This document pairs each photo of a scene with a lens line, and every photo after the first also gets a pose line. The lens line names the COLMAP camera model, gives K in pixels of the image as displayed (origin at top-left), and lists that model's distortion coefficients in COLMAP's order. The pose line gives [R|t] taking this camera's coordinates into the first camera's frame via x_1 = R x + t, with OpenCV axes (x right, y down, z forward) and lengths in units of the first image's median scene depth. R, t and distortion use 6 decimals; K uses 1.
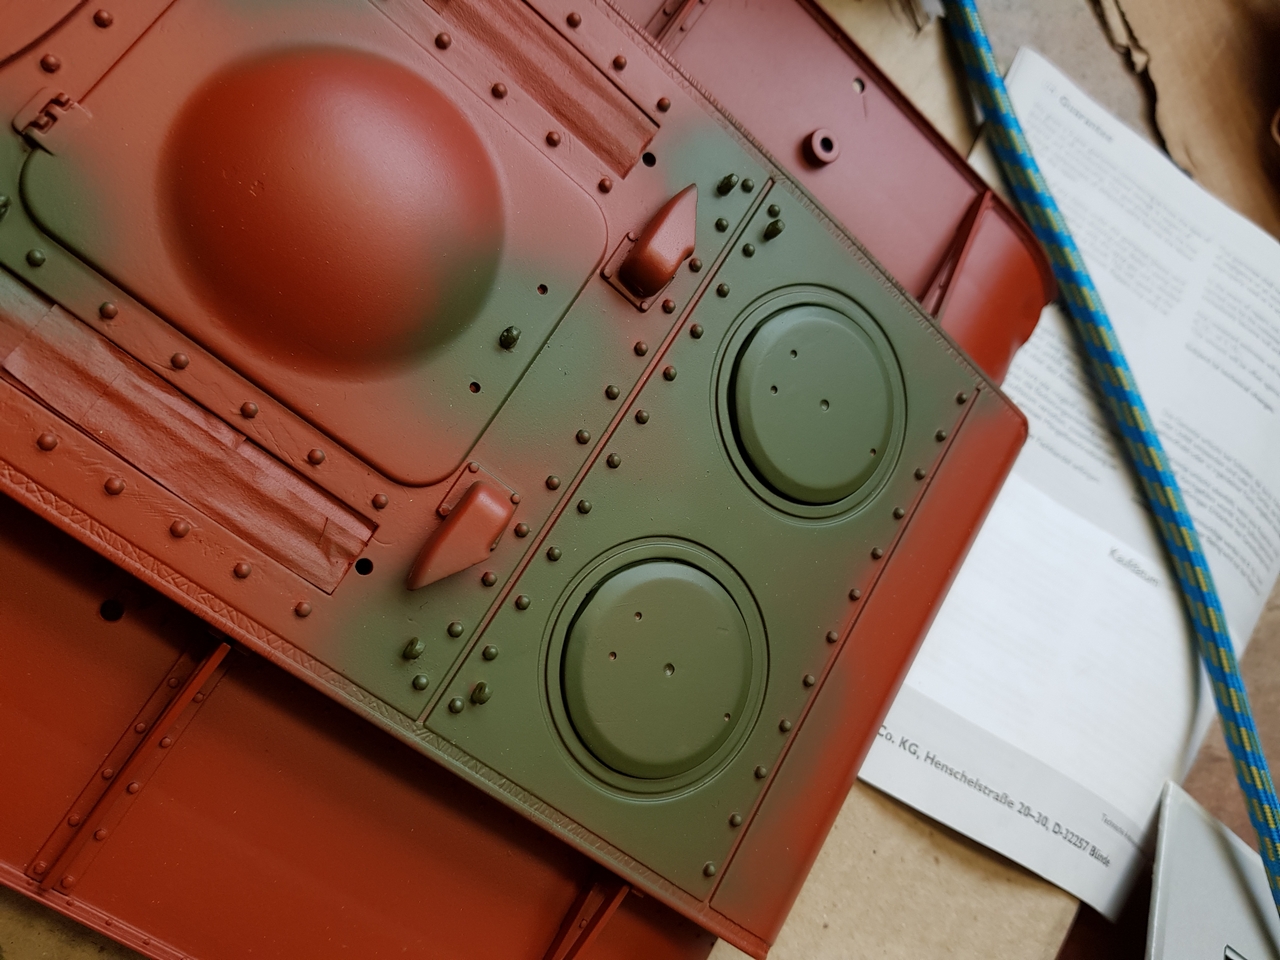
lens RADIAL K [[1095.5, 0, 663.2], [0, 1095.5, 506.9], [0, 0, 1]] dist [0.043700, -0.175362]
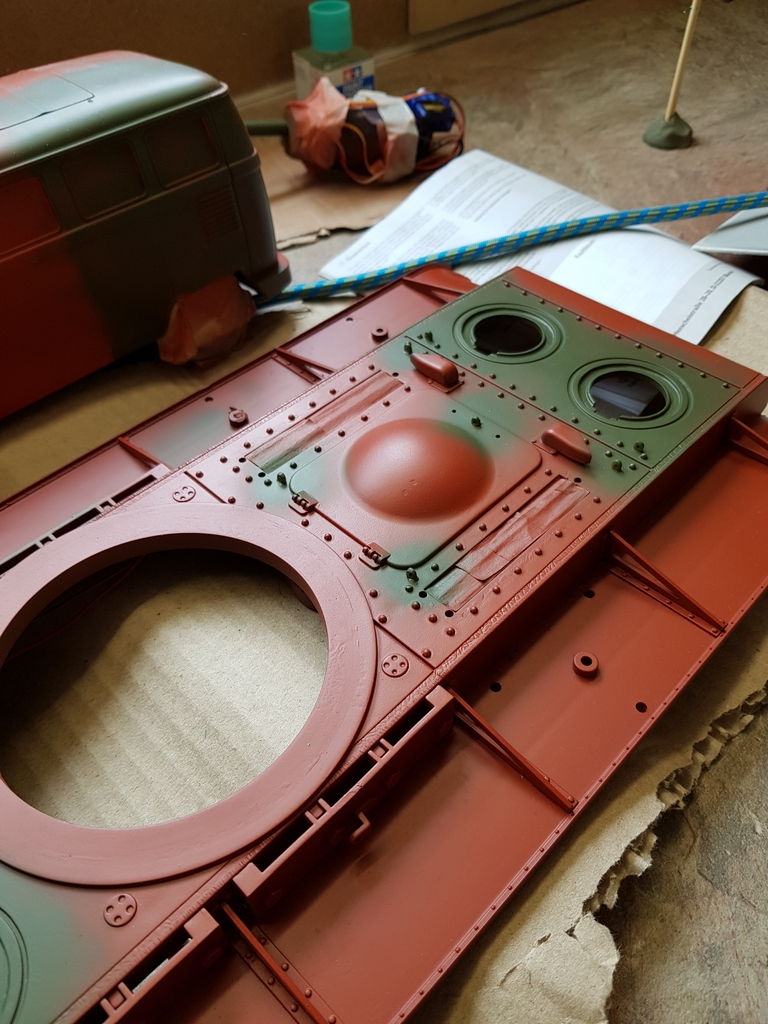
lens RADIAL K [[876.4, 0, 384.0], [0, 876.4, 512.0], [0, 0, 1]] dist [0.043700, -0.175362]
pose [[0.150785, -0.946259, 0.286106, -0.764510], [0.987394, 0.130070, -0.090192, -0.139925], [0.048131, 0.296100, 0.953944, -0.591139]]
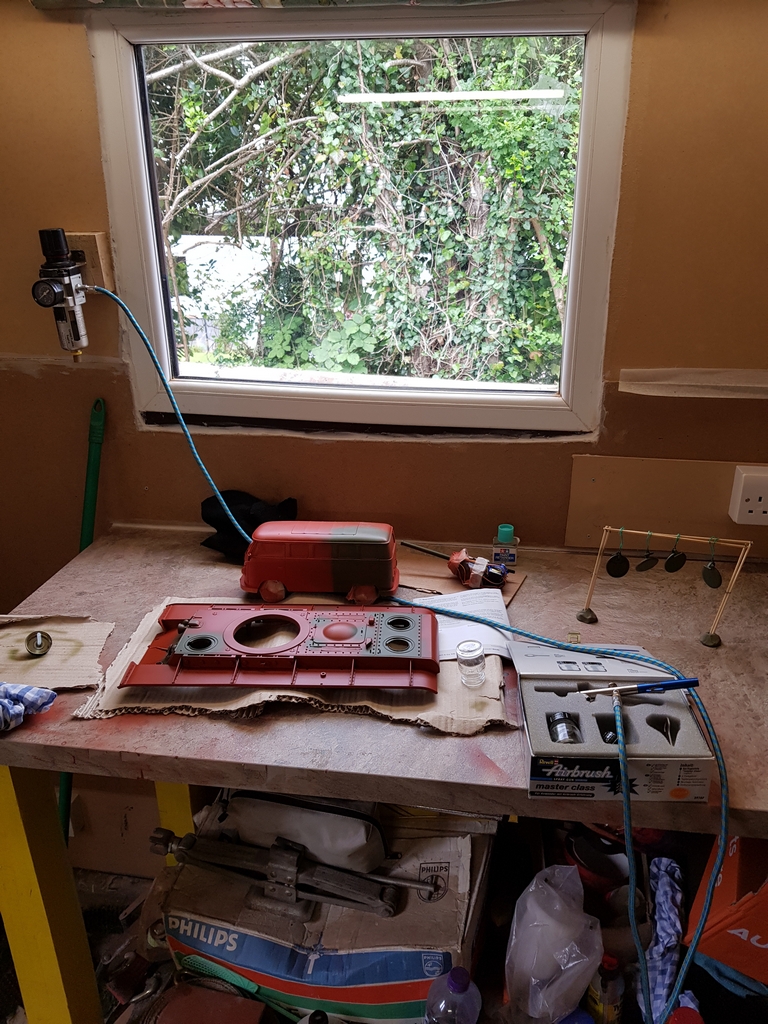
lens RADIAL K [[876.4, 0, 384.0], [0, 876.4, 512.0], [0, 0, 1]] dist [0.043700, -0.175362]
pose [[0.770821, -0.602721, 0.206306, -0.805621], [0.502010, 0.375313, -0.779183, 4.626270], [0.392201, 0.704178, 0.591871, -3.482315]]
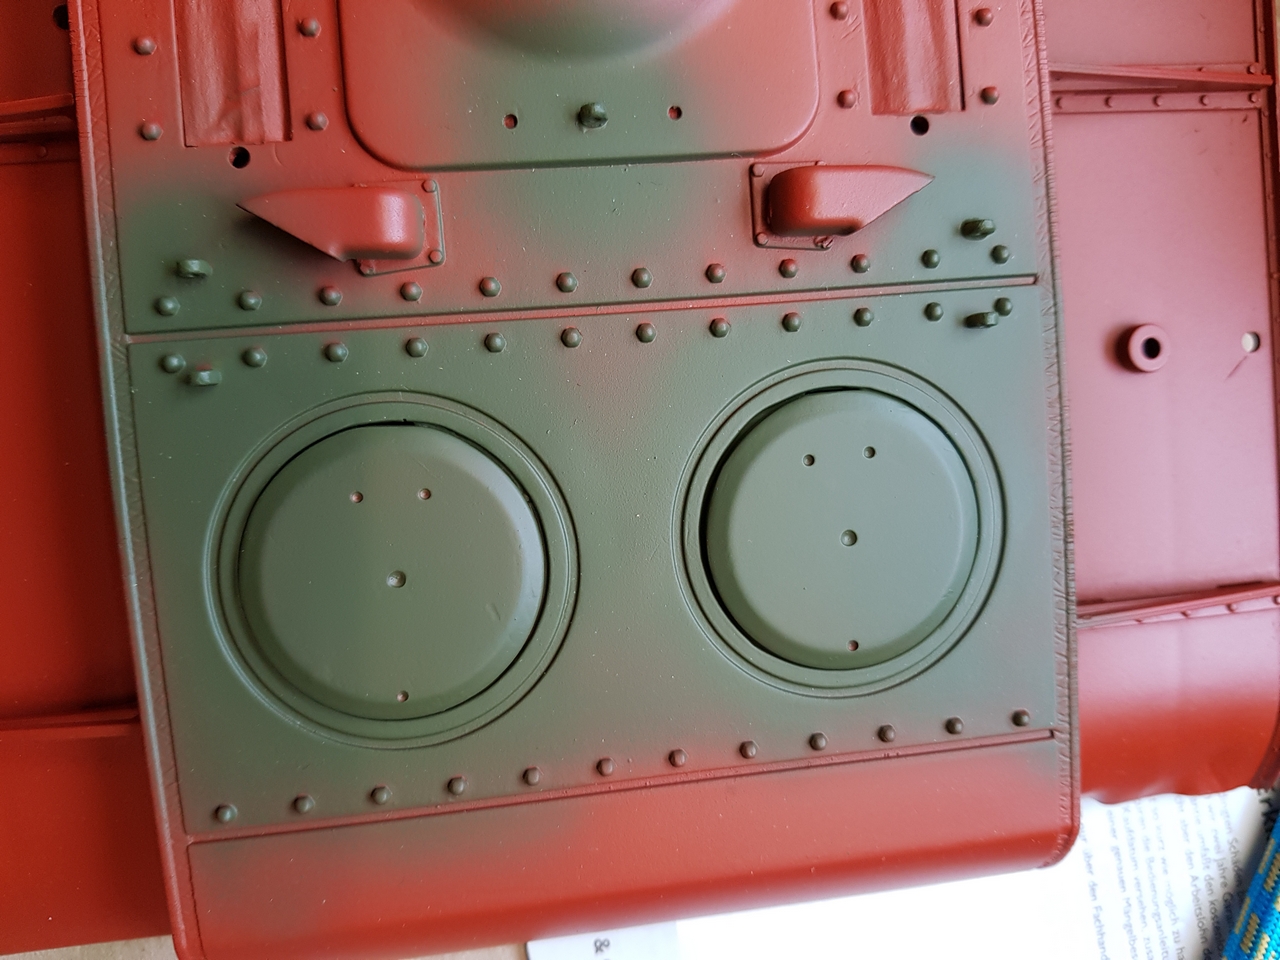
lens RADIAL K [[1095.5, 0, 663.2], [0, 1095.5, 506.9], [0, 0, 1]] dist [0.043700, -0.175362]
pose [[0.615383, 0.711222, -0.339806, 0.309823], [-0.763426, 0.645084, -0.032375, 0.007712], [0.196178, 0.279339, 0.939938, 0.327855]]
